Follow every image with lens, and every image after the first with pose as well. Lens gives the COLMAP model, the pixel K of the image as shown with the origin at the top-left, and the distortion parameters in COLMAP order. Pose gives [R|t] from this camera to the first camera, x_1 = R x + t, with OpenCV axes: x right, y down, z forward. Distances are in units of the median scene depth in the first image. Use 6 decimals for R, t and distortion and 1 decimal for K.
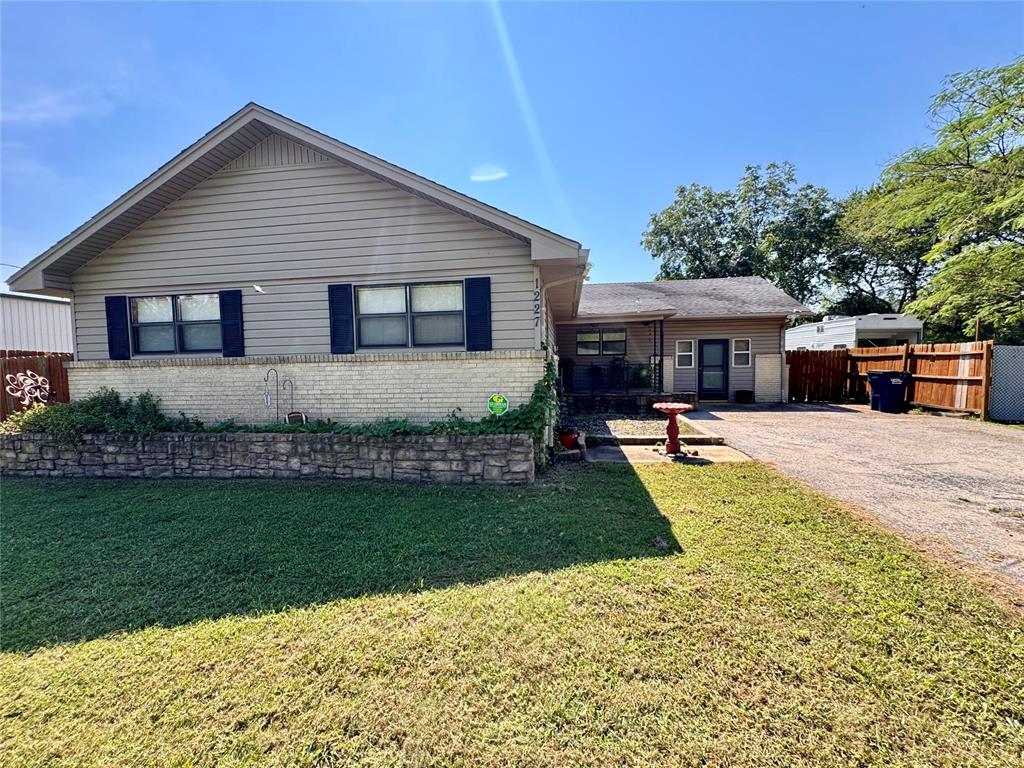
lens RADIAL K [[407.0, 0, 513.7], [0, 407.0, 383.7], [0, 0, 1]] dist [-0.002590, -0.000023]
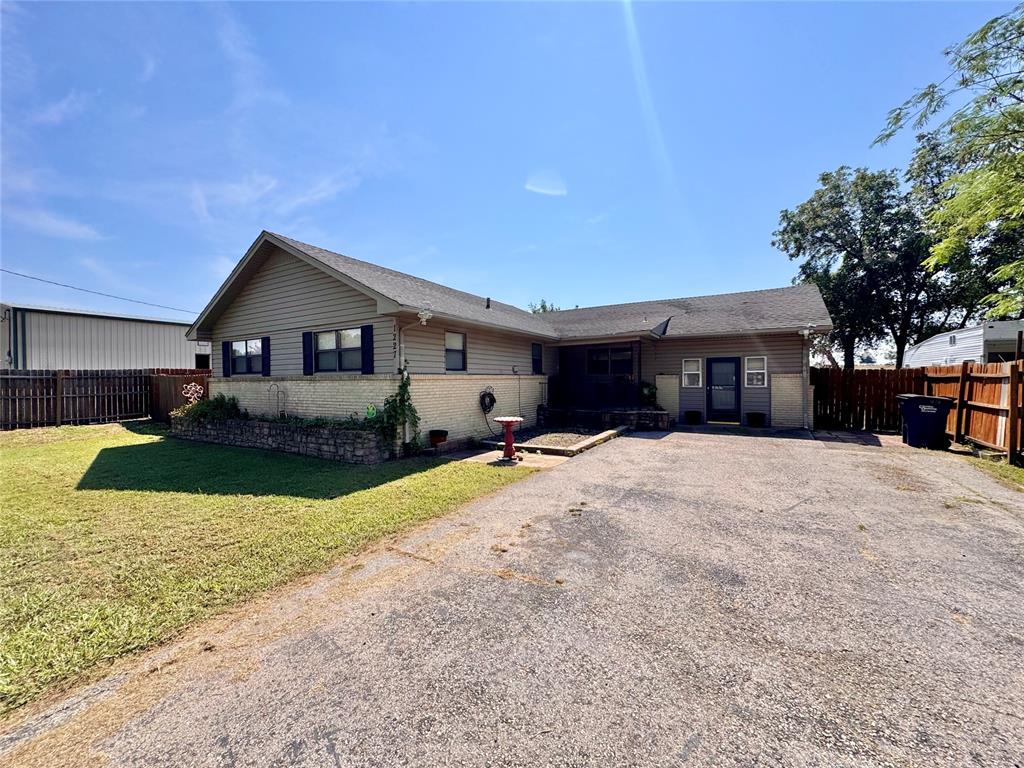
lens RADIAL K [[407.0, 0, 512.2], [0, 407.0, 382.7], [0, 0, 1]] dist [-0.002590, -0.000023]
pose [[0.919807, 0.014952, -0.392087, 0.894838], [-0.028334, 0.999196, -0.028367, -0.021379], [0.391347, 0.037201, 0.919491, -0.138279]]
